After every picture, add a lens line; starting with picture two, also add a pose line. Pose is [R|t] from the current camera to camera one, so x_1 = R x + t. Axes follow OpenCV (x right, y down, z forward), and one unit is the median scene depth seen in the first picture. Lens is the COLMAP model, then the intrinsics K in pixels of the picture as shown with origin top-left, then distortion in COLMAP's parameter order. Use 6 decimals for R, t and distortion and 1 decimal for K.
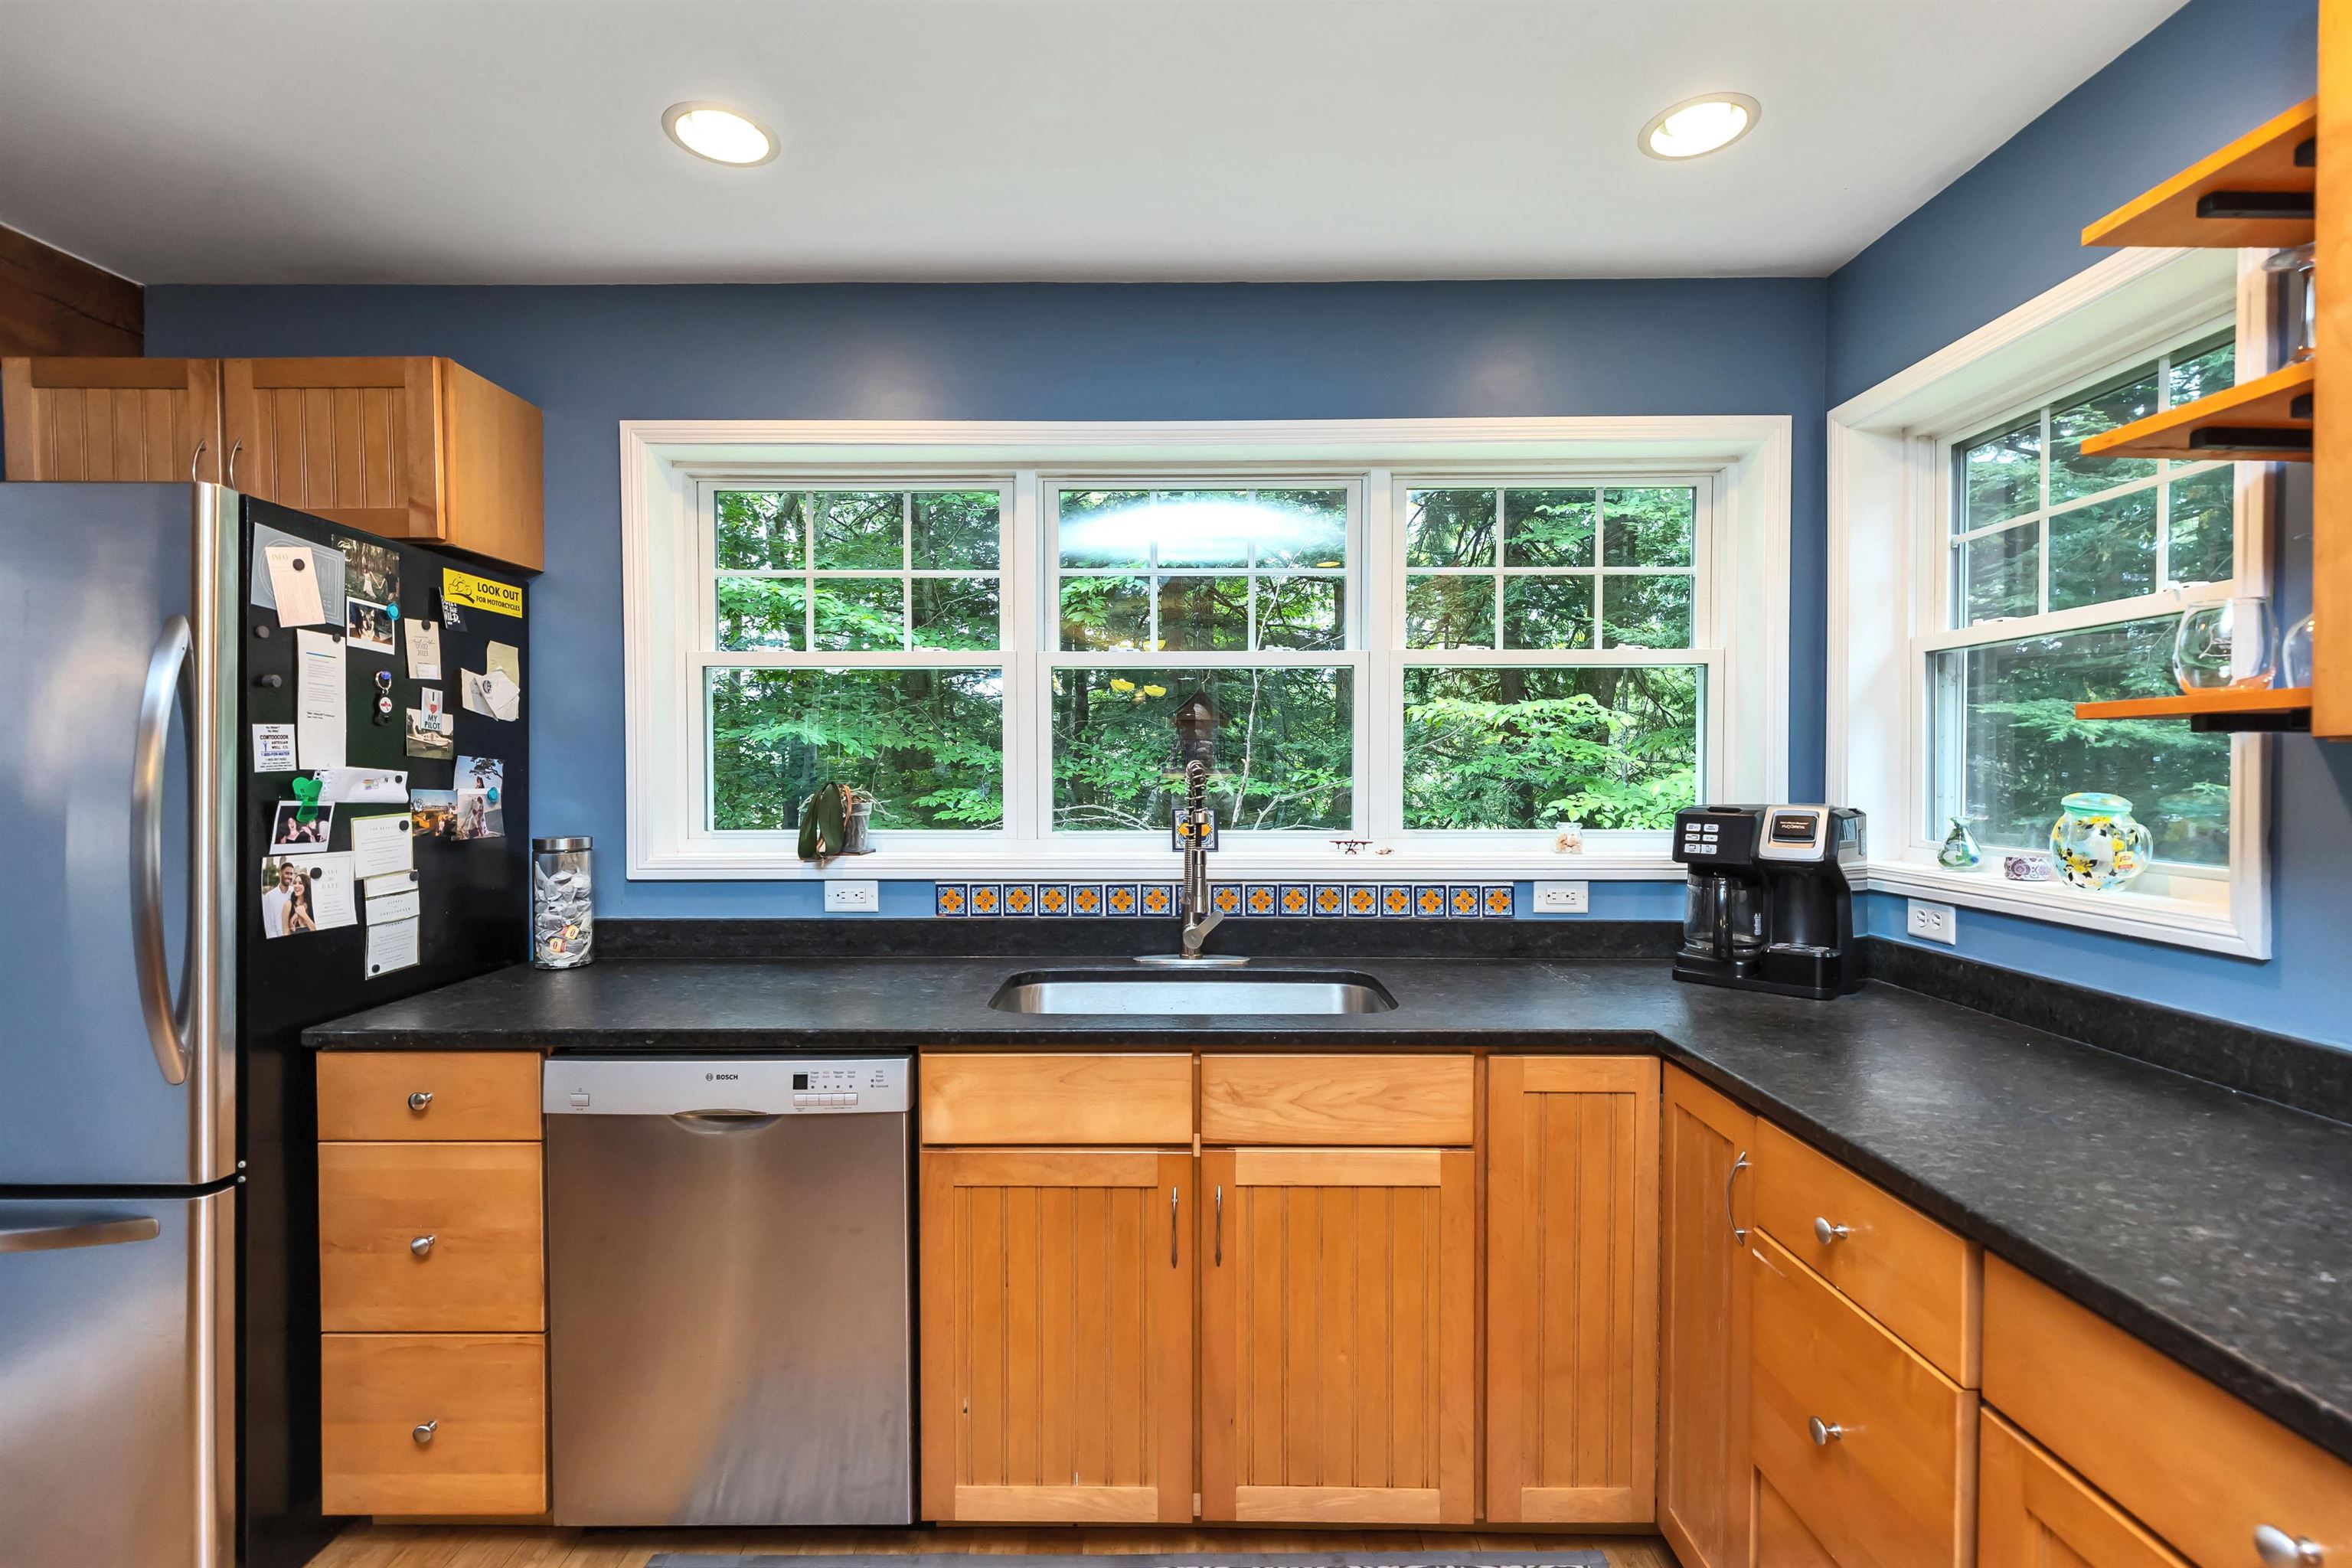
lens RADIAL K [[1042.6, 0, 1173.3], [0, 1042.6, 787.4], [0, 0, 1]] dist [0.001692, -0.000404]
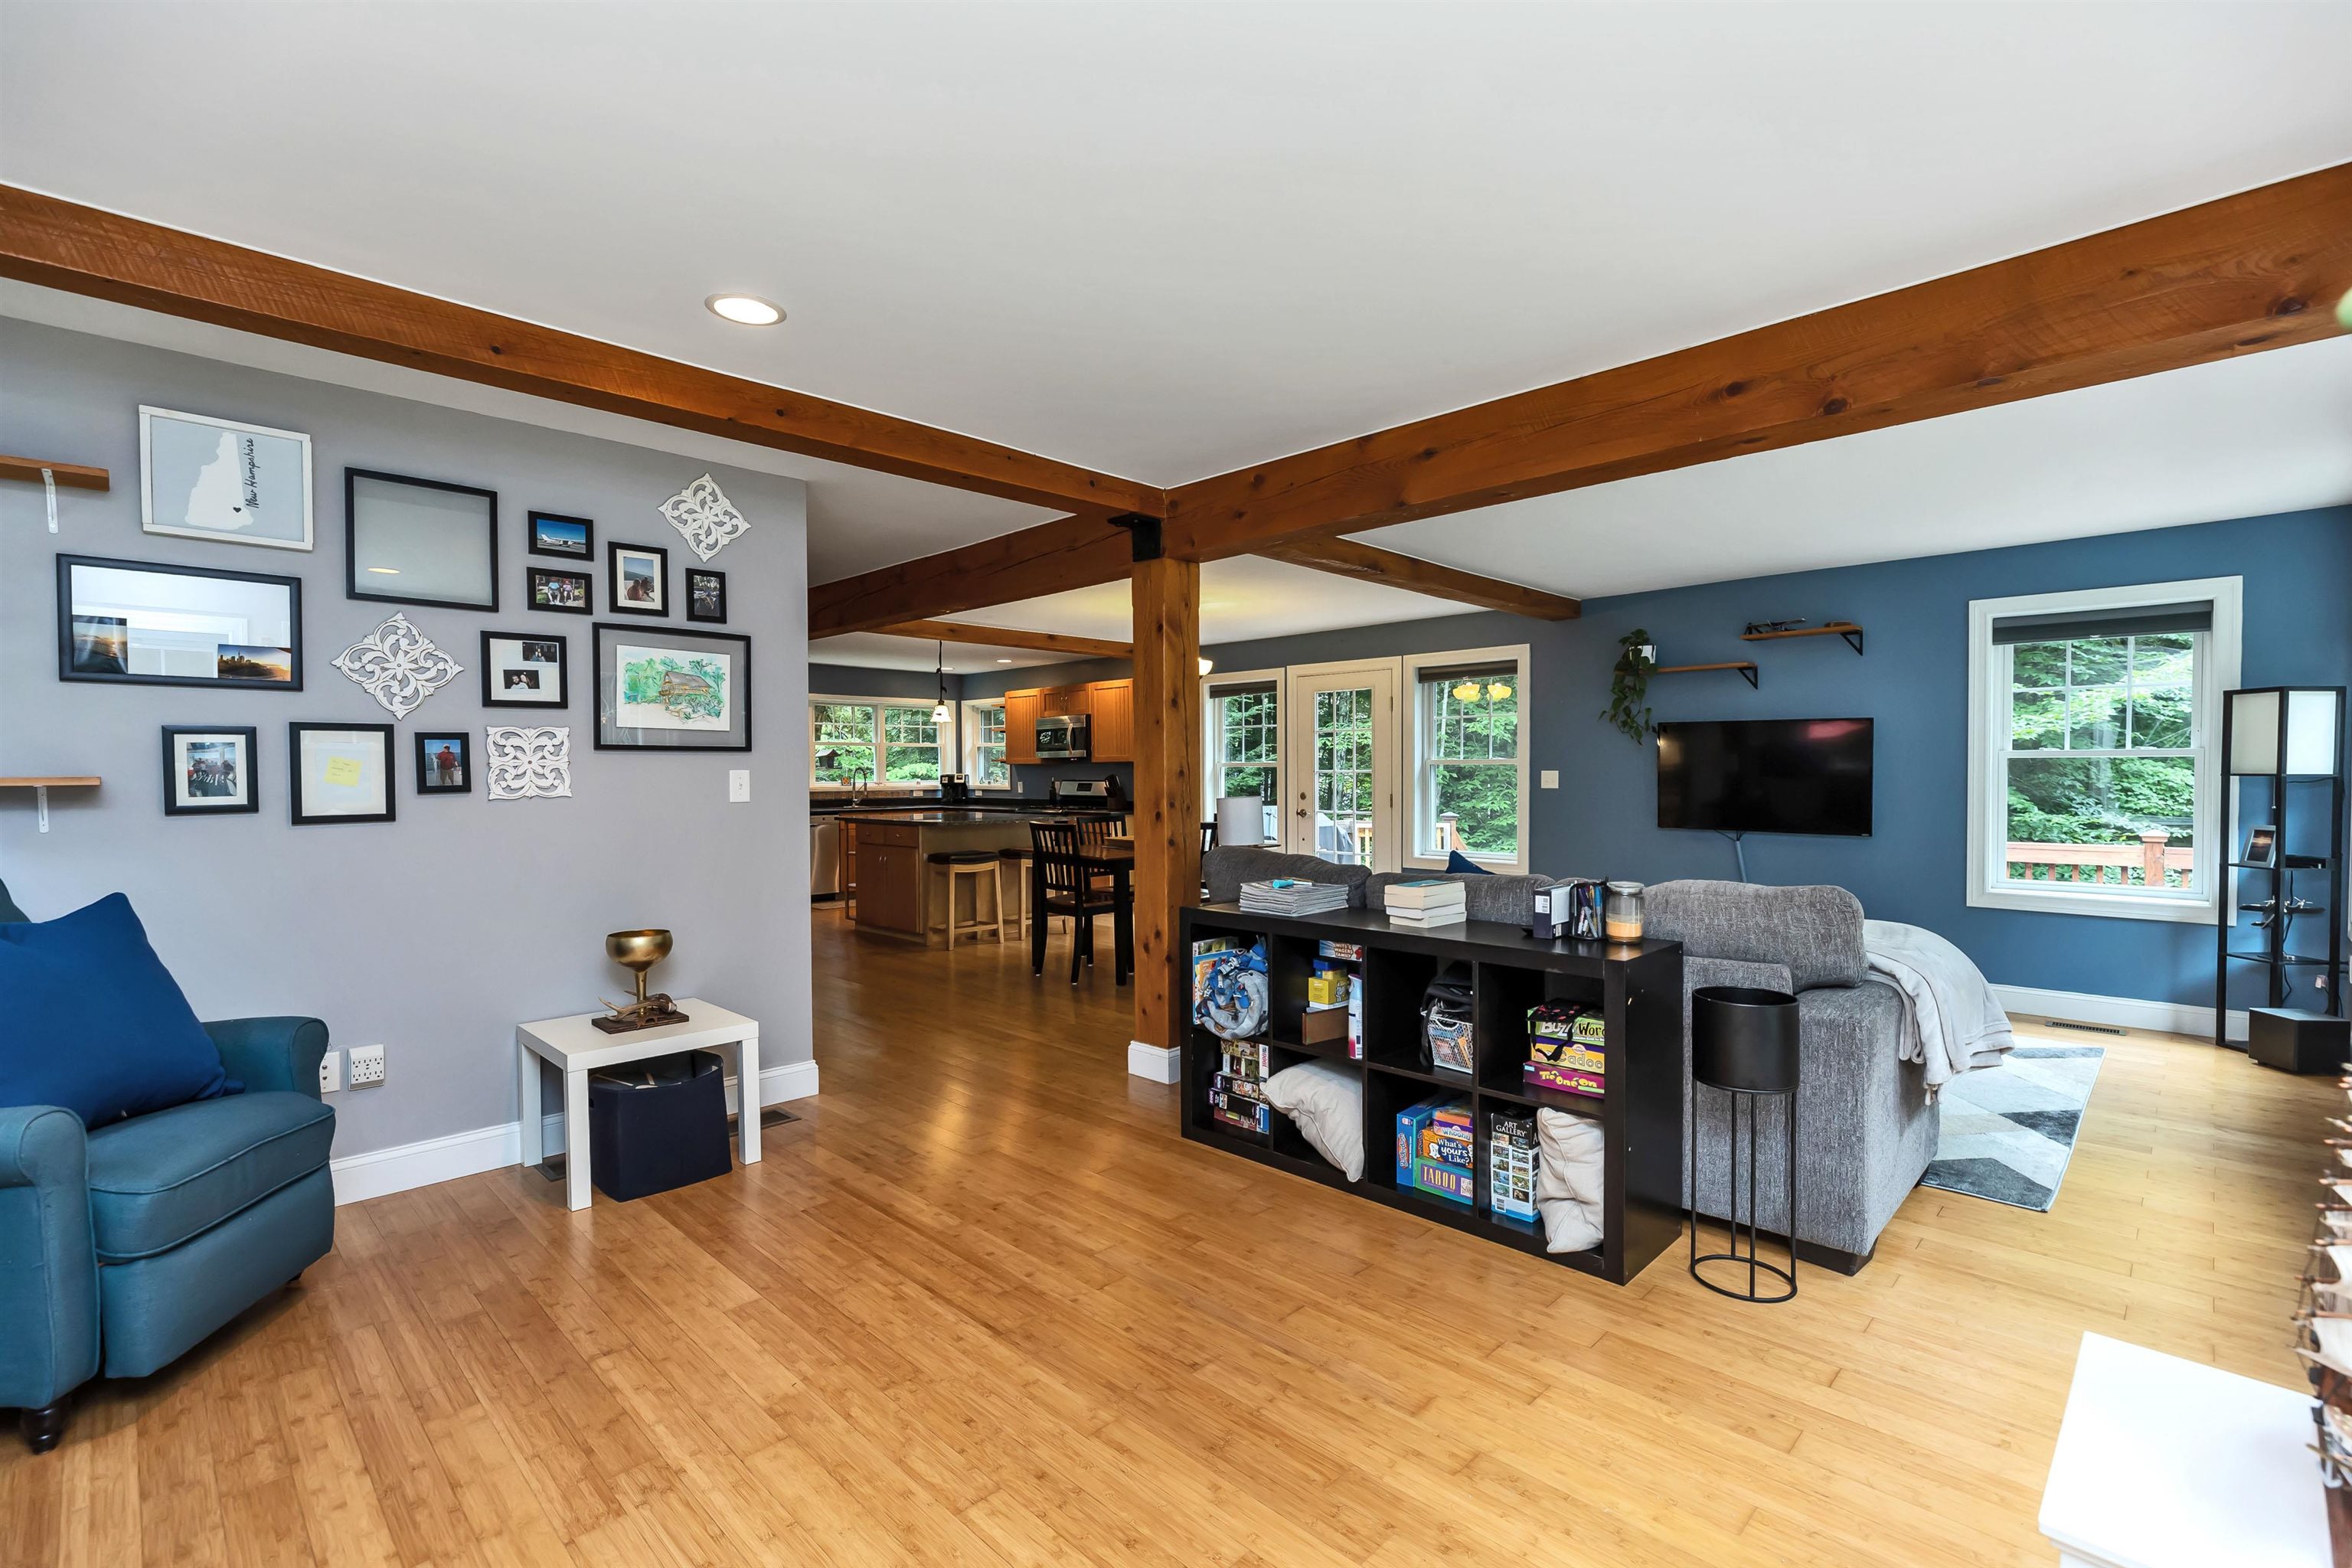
lens RADIAL K [[1042.6, 0, 1173.3], [0, 1042.6, 787.4], [0, 0, 1]] dist [0.001692, -0.000404]
pose [[0.699656, -0.011708, 0.714384, -2.771365], [0.016038, 0.999871, 0.000680, 0.108793], [-0.714300, 0.010981, 0.699753, -3.996056]]
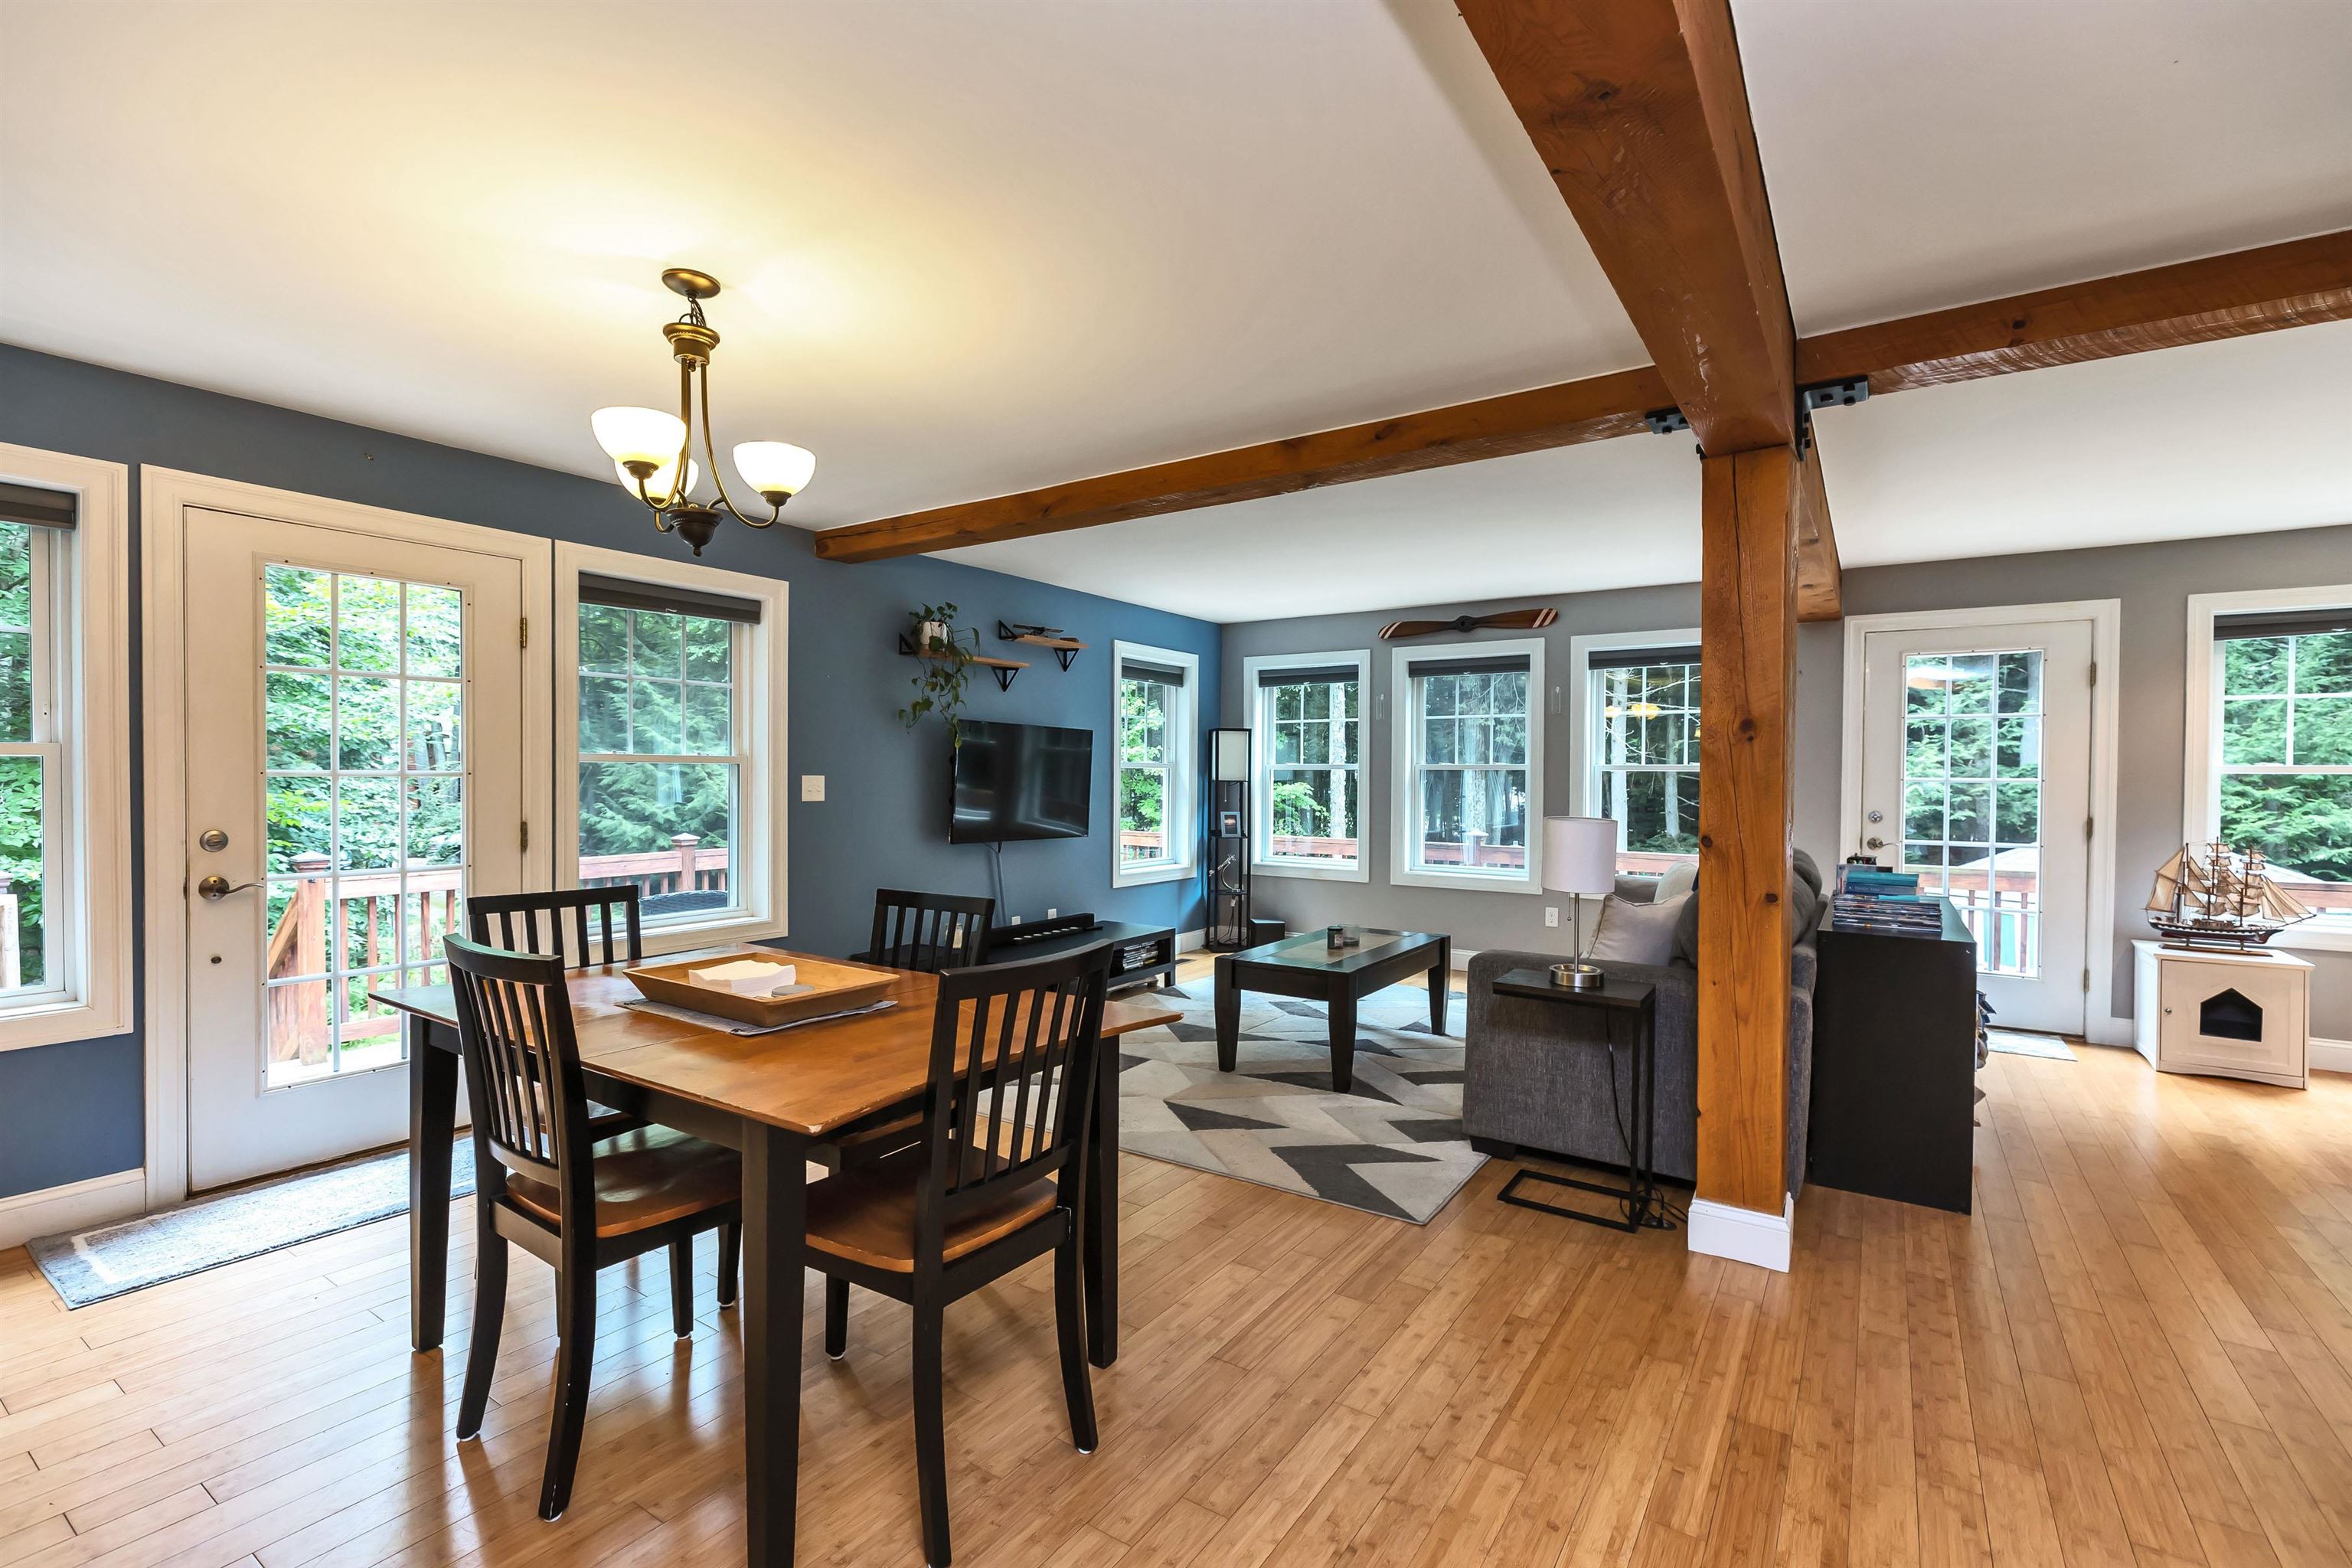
lens RADIAL K [[1047.1, 0, 1171.5], [0, 1047.1, 789.6], [0, 0, 1]] dist [0.001050, 0.000160]
pose [[-0.832252, -0.008055, 0.554339, -1.369996], [0.008206, 0.999606, 0.026846, 0.048414], [-0.554337, 0.026892, -0.831858, -0.846348]]
